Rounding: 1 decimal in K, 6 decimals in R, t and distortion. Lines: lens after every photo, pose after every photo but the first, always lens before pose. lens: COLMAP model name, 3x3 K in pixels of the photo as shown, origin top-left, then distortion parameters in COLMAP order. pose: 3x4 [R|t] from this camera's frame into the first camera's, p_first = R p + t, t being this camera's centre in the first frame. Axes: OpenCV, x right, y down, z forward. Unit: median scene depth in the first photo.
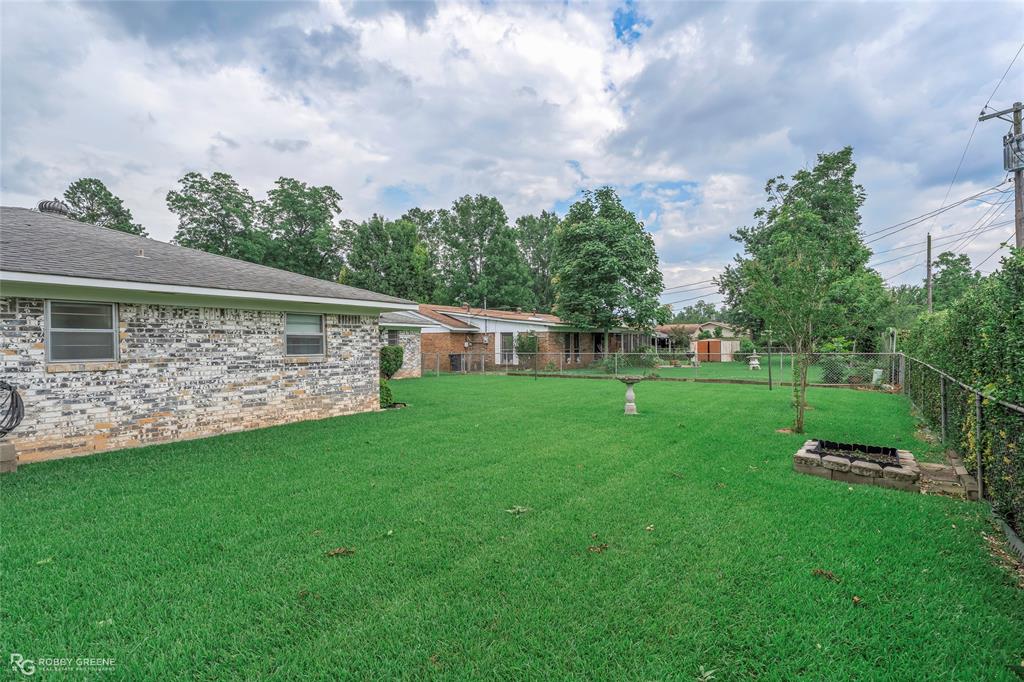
lens RADIAL K [[501.7, 0, 505.3], [0, 501.7, 347.0], [0, 0, 1]] dist [-0.011788, 0.004147]
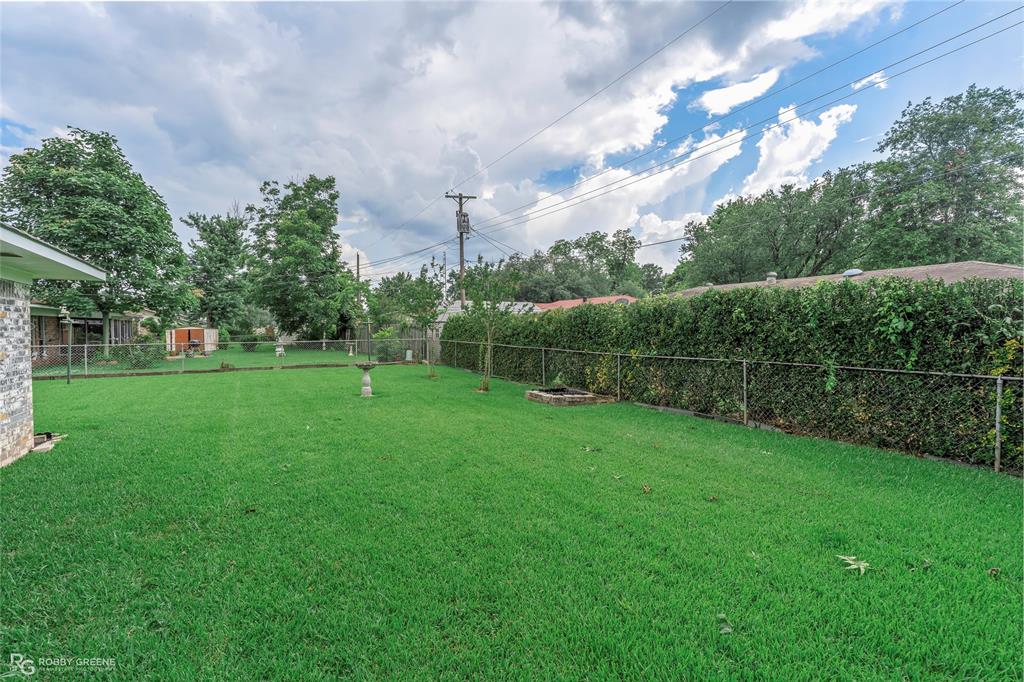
lens RADIAL K [[468.8, 0, 516.7], [0, 468.8, 336.7], [0, 0, 1]] dist [-0.001687, 0.000724]
pose [[0.373546, -0.006446, 0.927589, -0.240411], [0.003416, 0.999979, 0.005574, -0.001171], [-0.927605, 0.001086, 0.373560, 0.126248]]
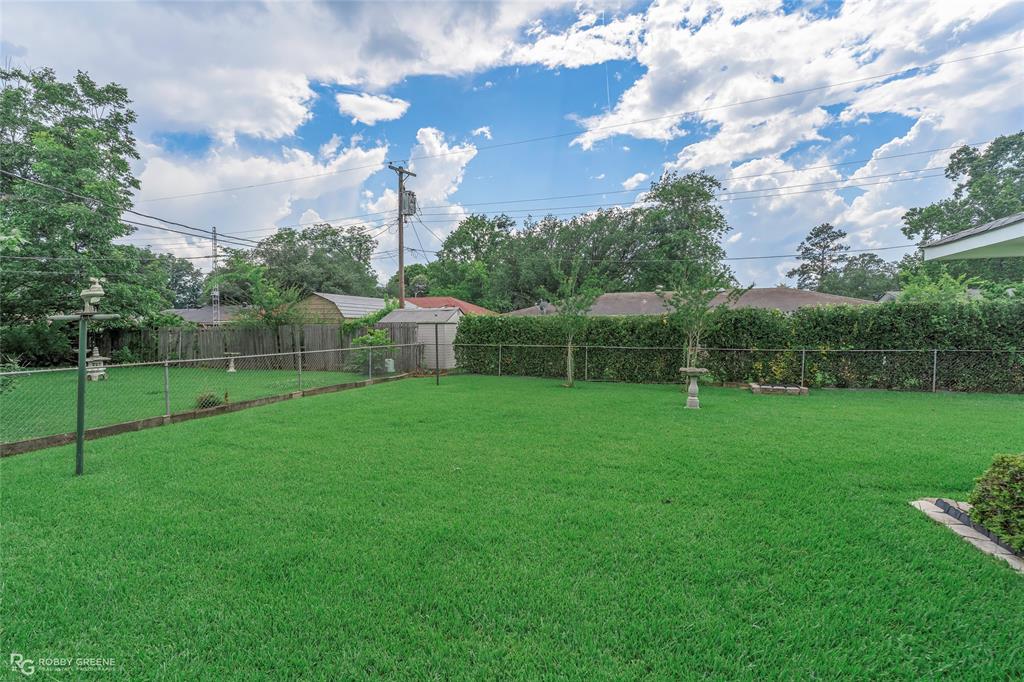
lens RADIAL K [[468.8, 0, 510.1], [0, 468.8, 341.9], [0, 0, 1]] dist [-0.001687, 0.000724]
pose [[-0.312669, -0.013223, 0.949770, -0.202462], [0.014340, 0.999723, 0.018640, -0.006010], [-0.949754, 0.019448, -0.312393, 0.665777]]
